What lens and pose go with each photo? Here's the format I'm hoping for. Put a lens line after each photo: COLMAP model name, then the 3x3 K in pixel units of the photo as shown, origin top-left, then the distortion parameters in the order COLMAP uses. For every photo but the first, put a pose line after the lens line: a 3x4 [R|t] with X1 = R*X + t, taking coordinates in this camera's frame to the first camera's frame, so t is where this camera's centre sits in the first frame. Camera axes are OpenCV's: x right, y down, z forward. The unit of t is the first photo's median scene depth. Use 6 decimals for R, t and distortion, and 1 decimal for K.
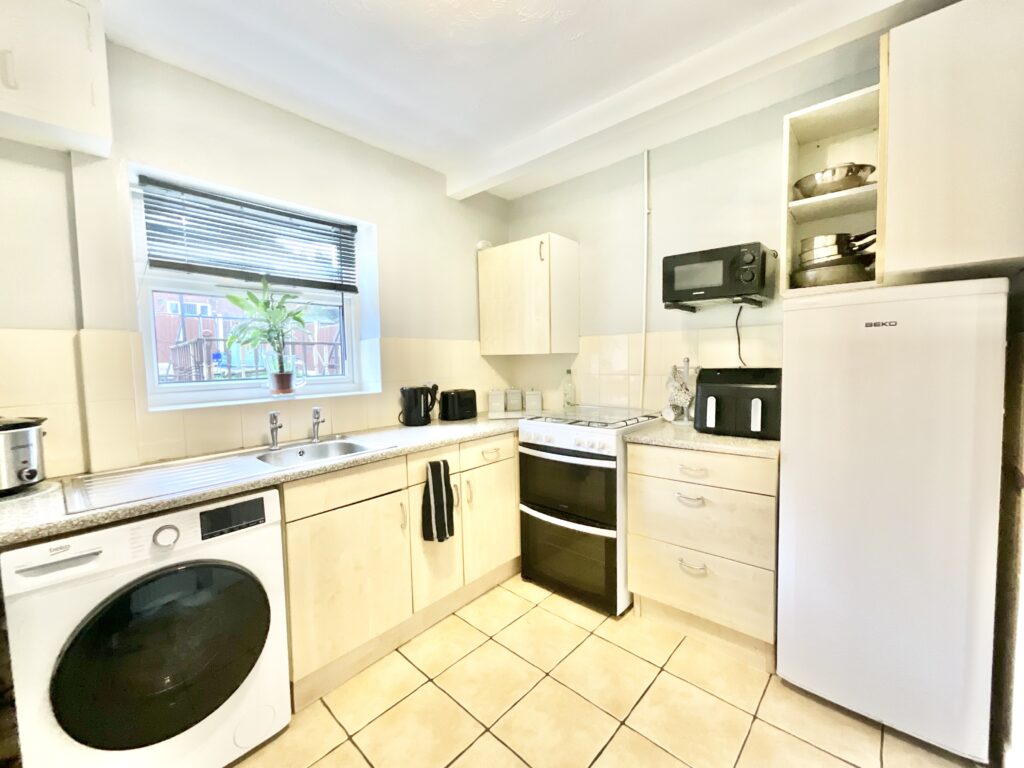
lens RADIAL K [[416.3, 0, 507.5], [0, 416.3, 384.7], [0, 0, 1]] dist [0.002987, 0.001008]
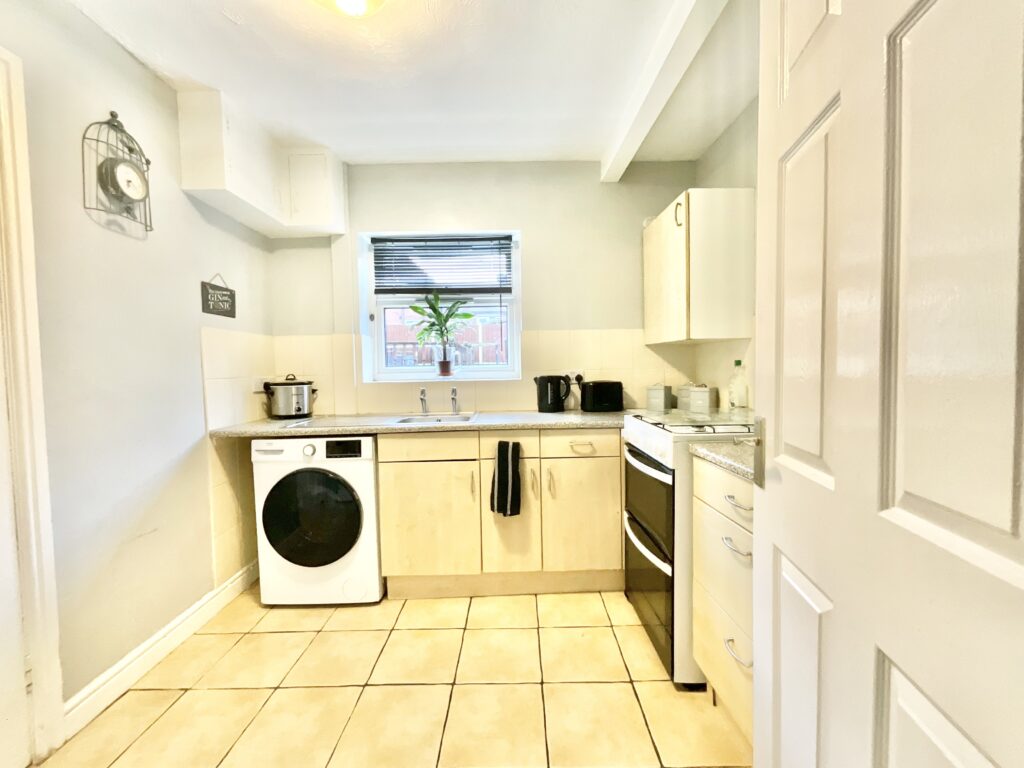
lens RADIAL K [[416.3, 0, 511.1], [0, 416.3, 383.9], [0, 0, 1]] dist [0.002987, 0.001008]
pose [[0.679274, 0.040285, -0.732778, 0.608326], [-0.041804, 0.998995, 0.016169, 0.016371], [0.732693, 0.019650, 0.680275, 0.265006]]
